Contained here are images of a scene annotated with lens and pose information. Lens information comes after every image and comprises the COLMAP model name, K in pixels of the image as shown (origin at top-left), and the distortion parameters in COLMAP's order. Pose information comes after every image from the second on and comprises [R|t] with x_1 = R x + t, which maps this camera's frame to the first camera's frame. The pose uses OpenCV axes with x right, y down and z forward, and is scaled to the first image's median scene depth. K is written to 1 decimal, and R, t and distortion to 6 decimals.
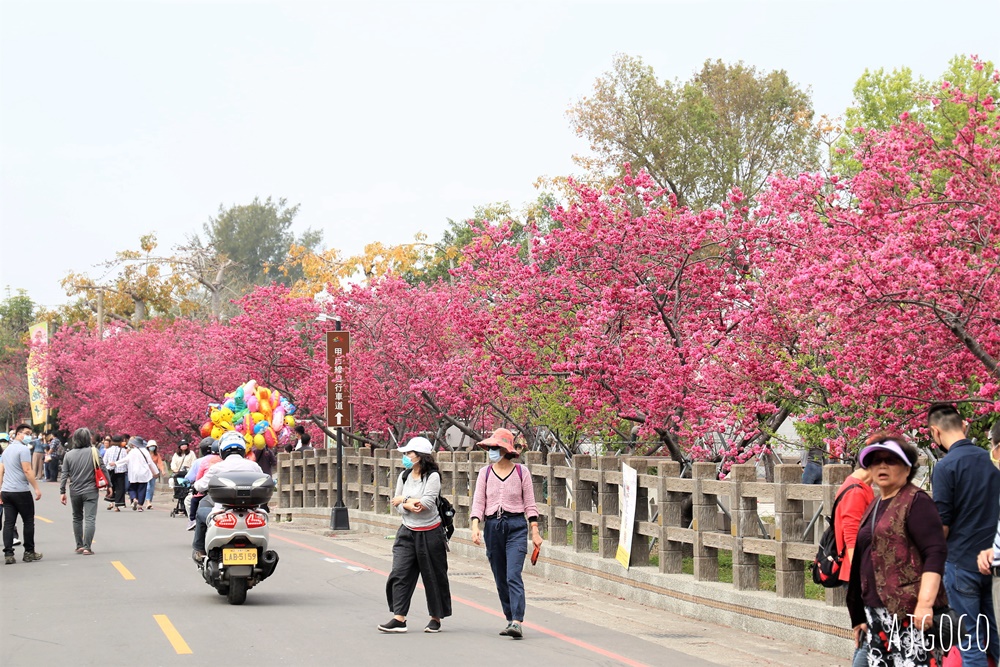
lens RADIAL K [[2679.9, 0, 502.3], [0, 2679.9, 333.5], [0, 0, 1]] dist [0.553596, 0.000000]
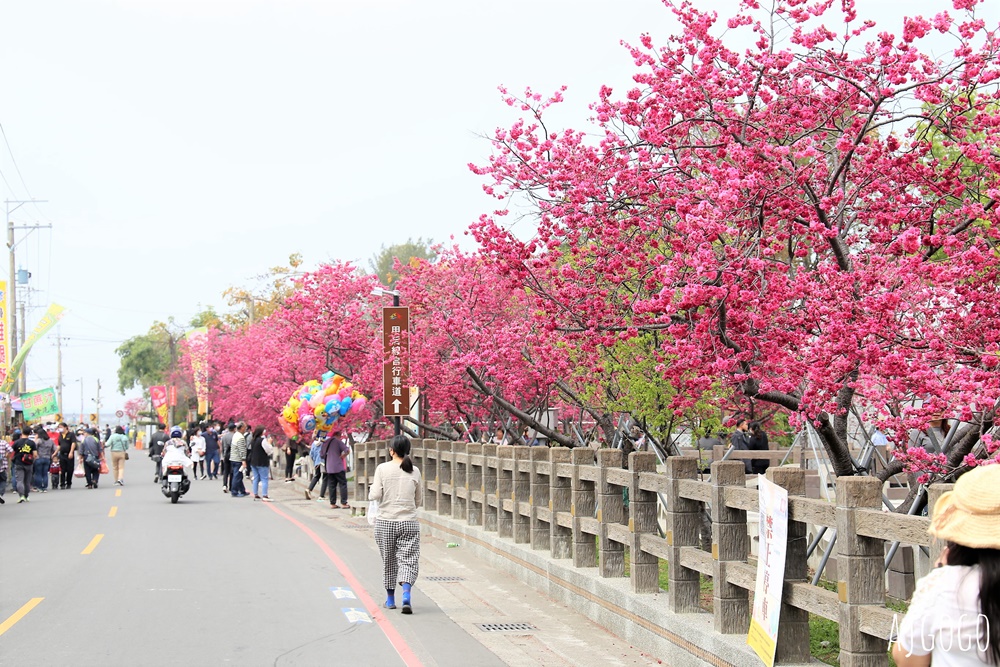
lens RADIAL K [[1953.2, 0, 494.9], [0, 1953.2, 331.1], [0, 0, 1]] dist [0.244426, 0.000000]
pose [[0.998352, -0.003334, -0.057292, 0.011351], [0.002763, 0.999946, -0.010043, 0.018844], [0.057323, 0.009868, 0.998307, 0.502217]]
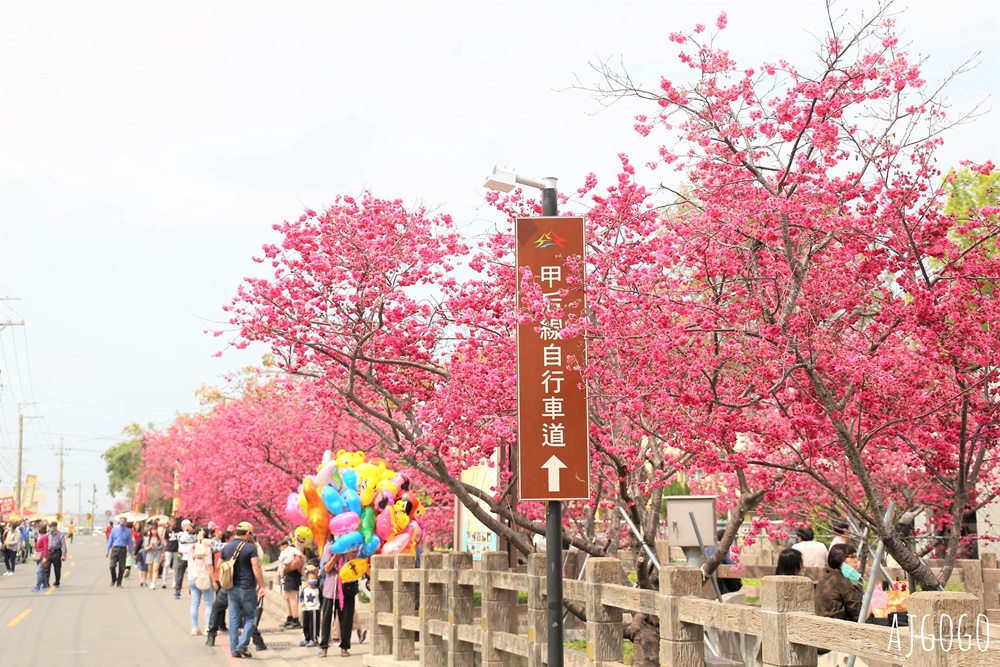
lens RADIAL K [[1442.4, 0, 501.5], [0, 1442.4, 334.7], [0, 0, 1]] dist [0.137036, 0.000000]
pose [[0.999975, 0.006146, 0.003387, -0.094417], [-0.005807, 0.995710, -0.092349, 0.043101], [-0.003940, 0.092327, 0.995721, 1.138795]]
